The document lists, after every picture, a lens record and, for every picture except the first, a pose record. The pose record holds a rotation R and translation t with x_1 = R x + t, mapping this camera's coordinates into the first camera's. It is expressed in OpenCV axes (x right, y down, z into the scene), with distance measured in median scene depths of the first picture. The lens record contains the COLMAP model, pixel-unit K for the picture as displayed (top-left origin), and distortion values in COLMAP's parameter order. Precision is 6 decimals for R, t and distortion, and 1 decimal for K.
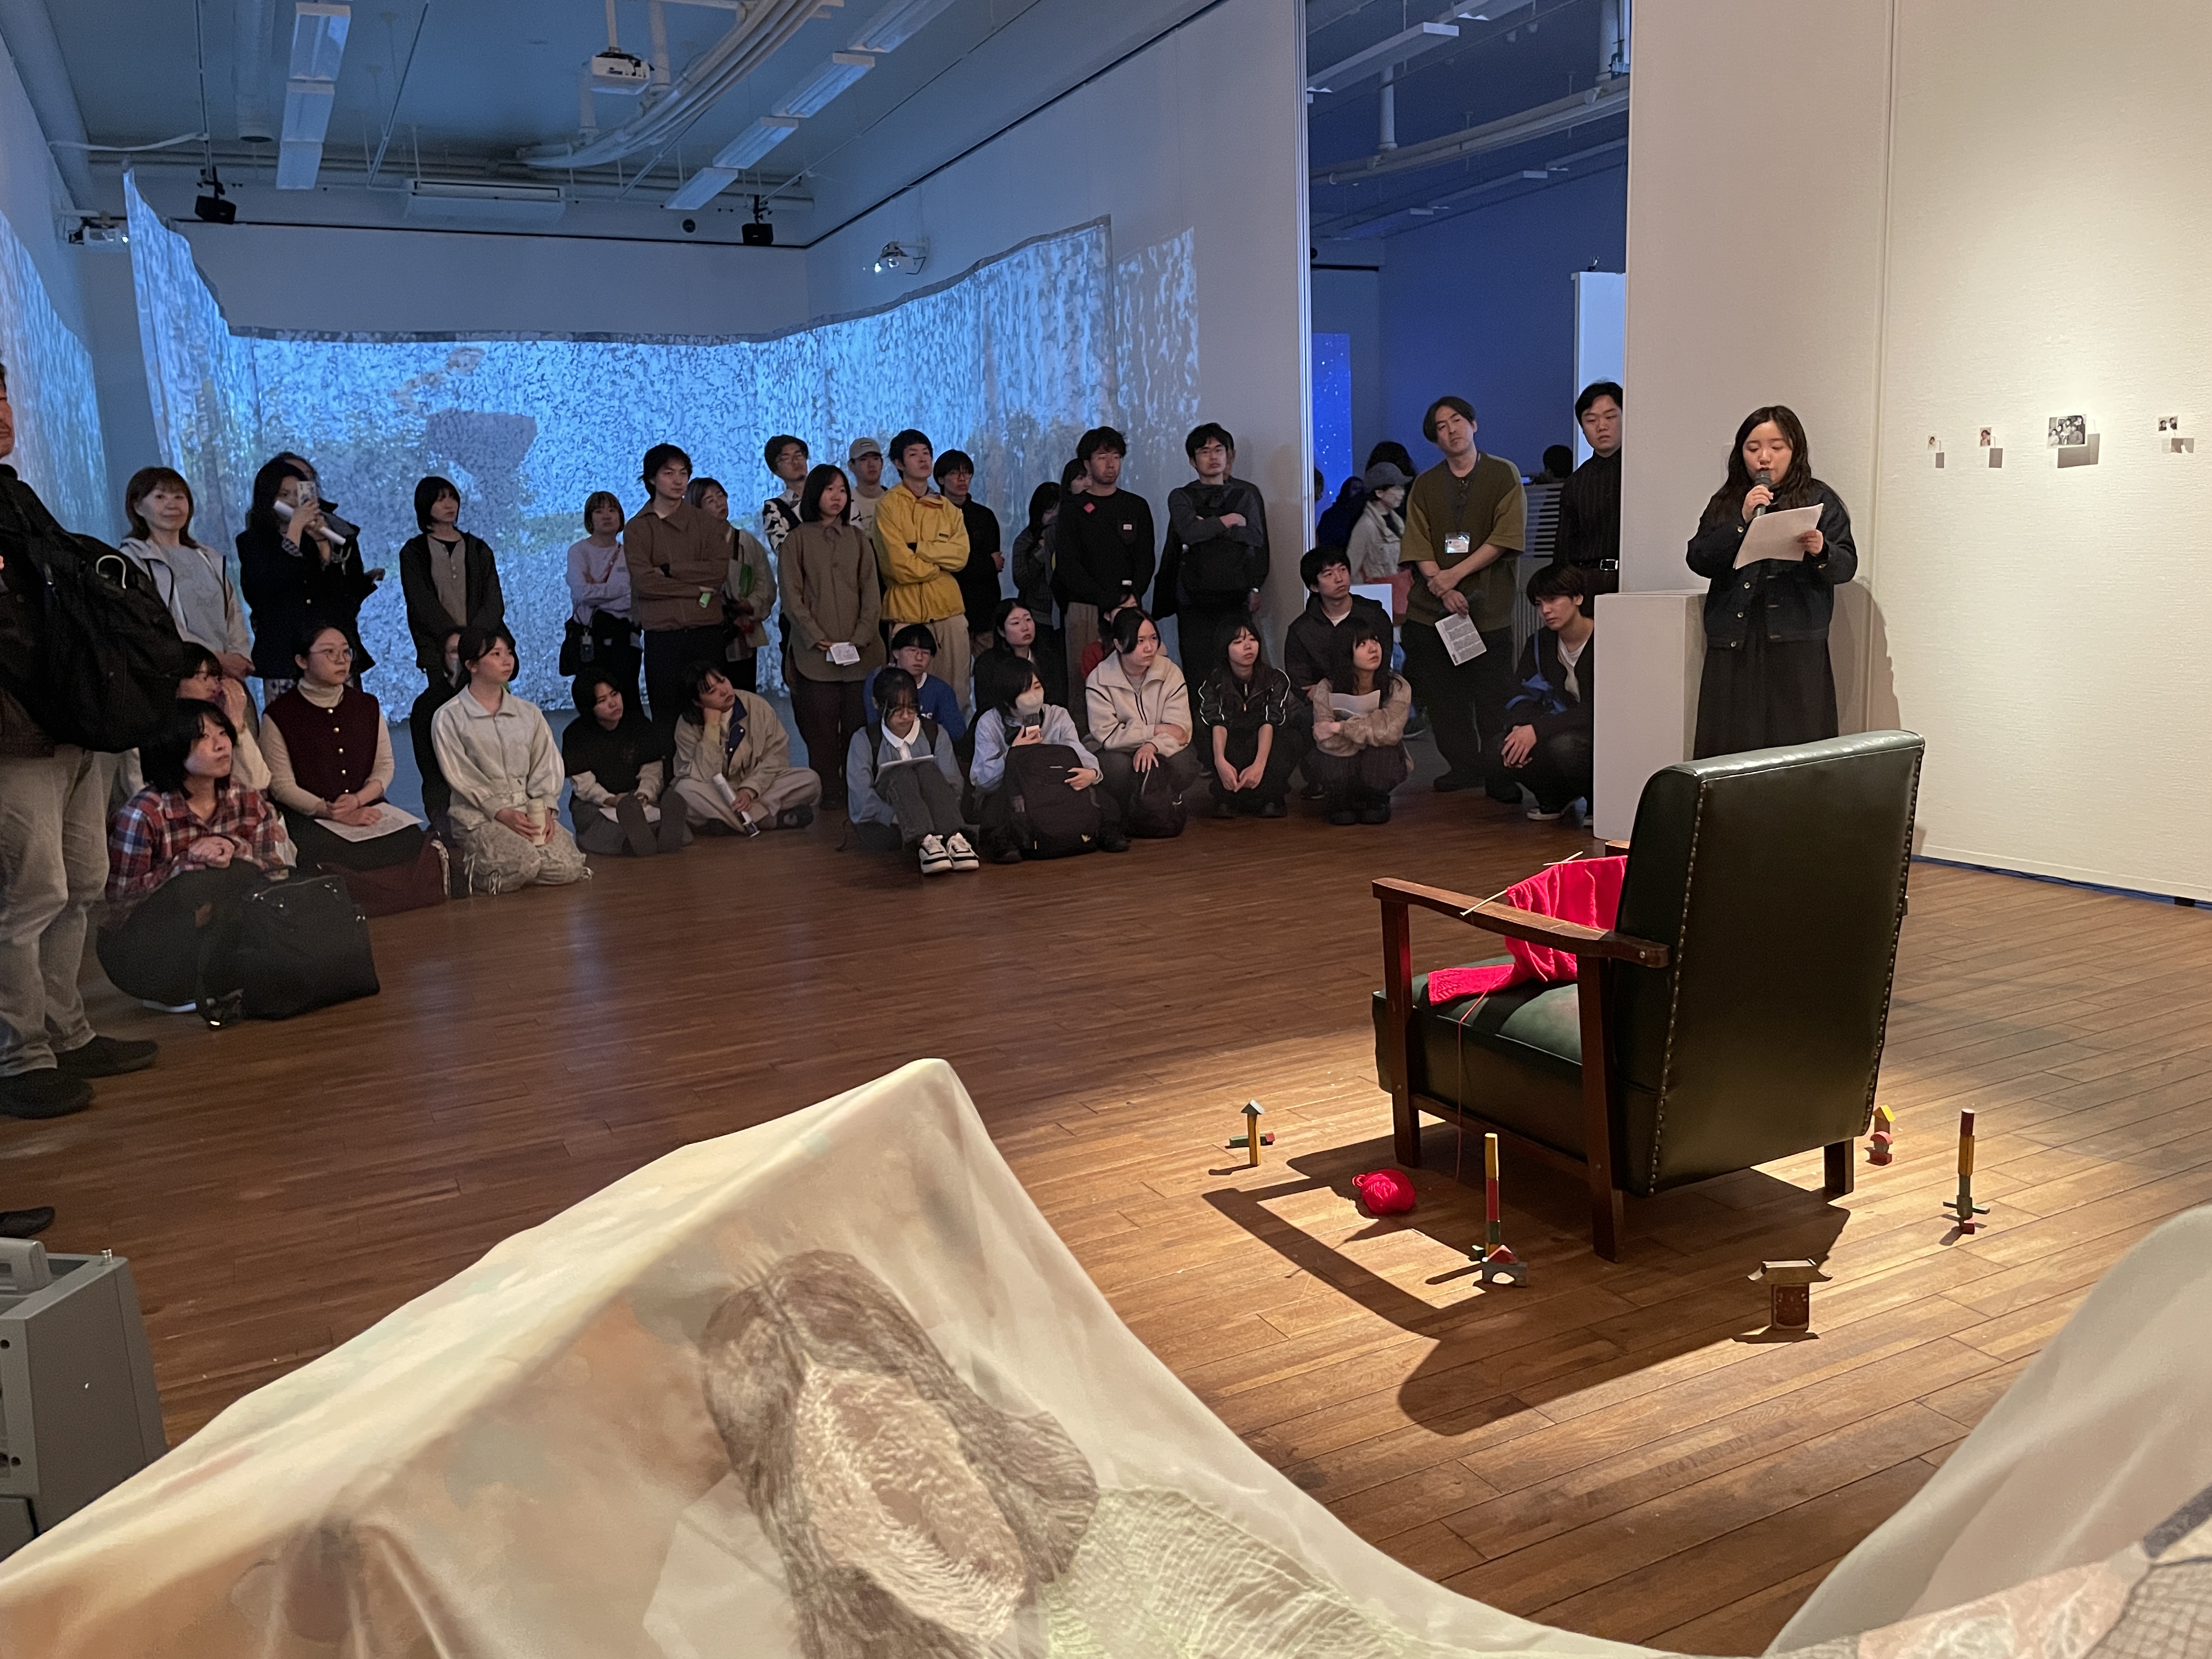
lens RADIAL K [[1683.4, 0, 1105.7], [0, 1683.4, 826.0], [0, 0, 1]] dist [0.045790, 0.002733]
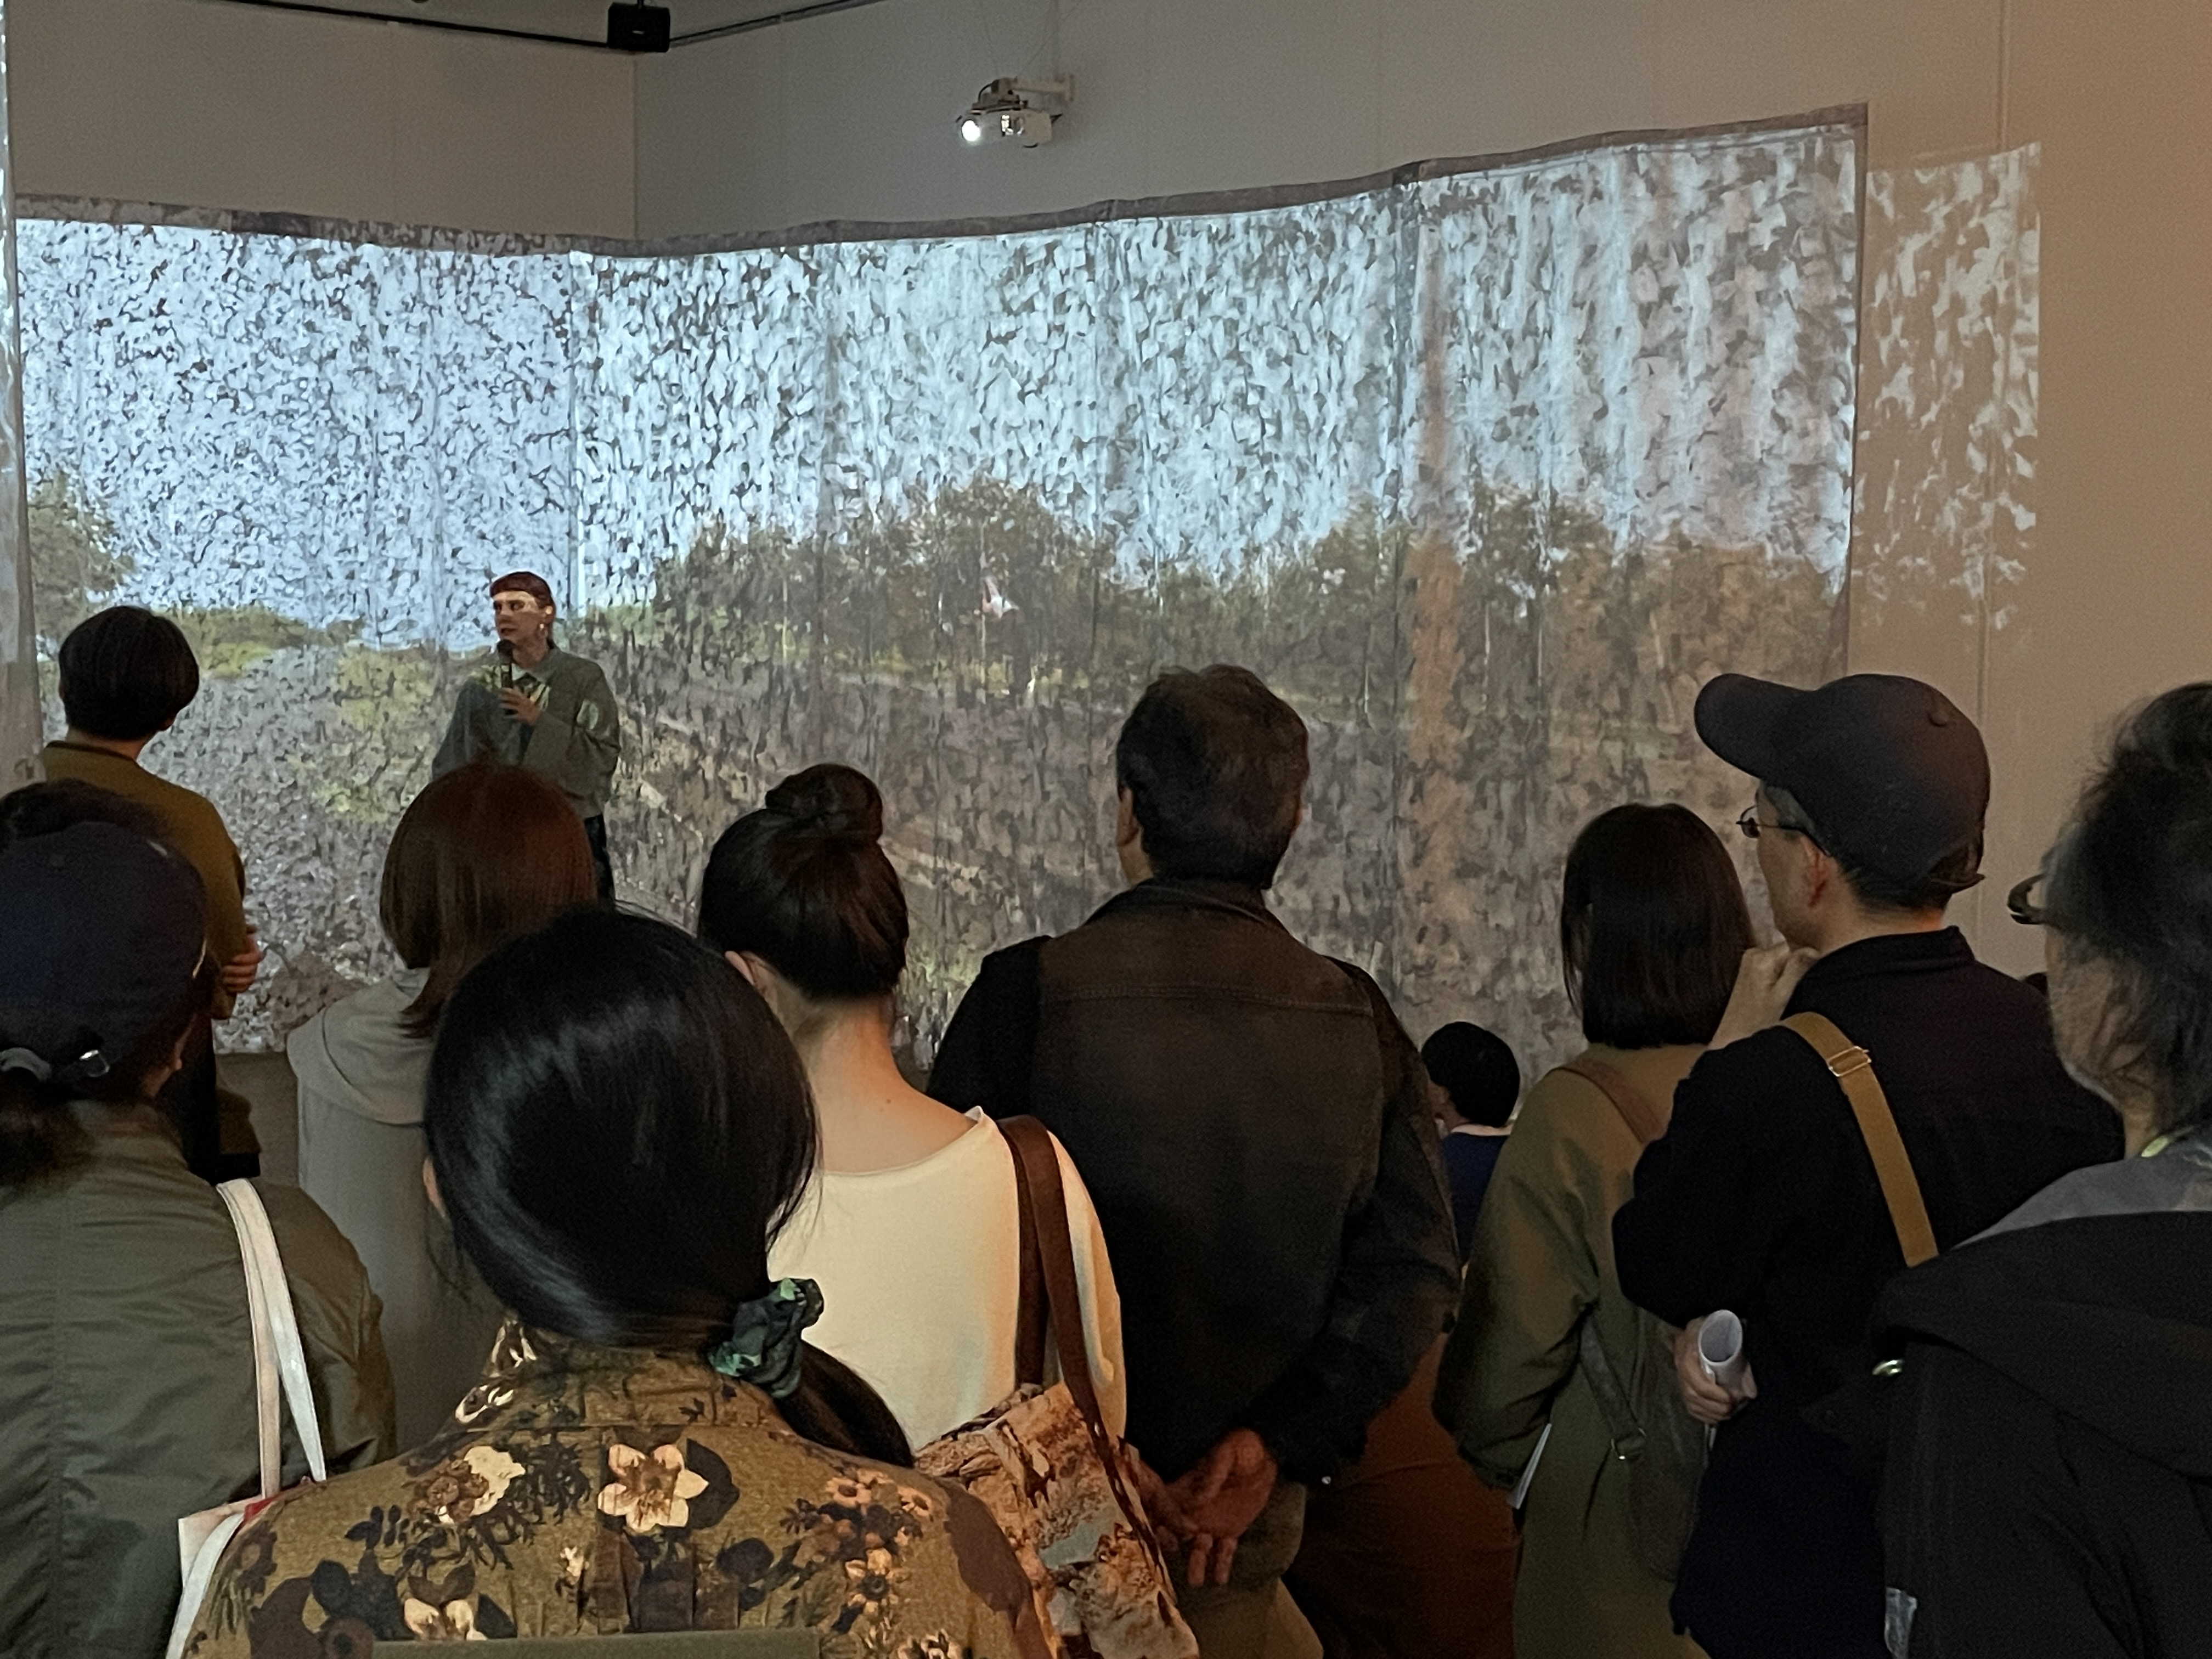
lens RADIAL K [[3142.2, 0, 1104.4], [0, 3142.2, 835.8], [0, 0, 1]] dist [0.095175, 0.000000]
pose [[0.975915, 0.031057, 0.215930, -0.270575], [-0.013887, 0.996651, -0.080585, -0.066525], [-0.217709, 0.075645, 0.973078, 0.161972]]
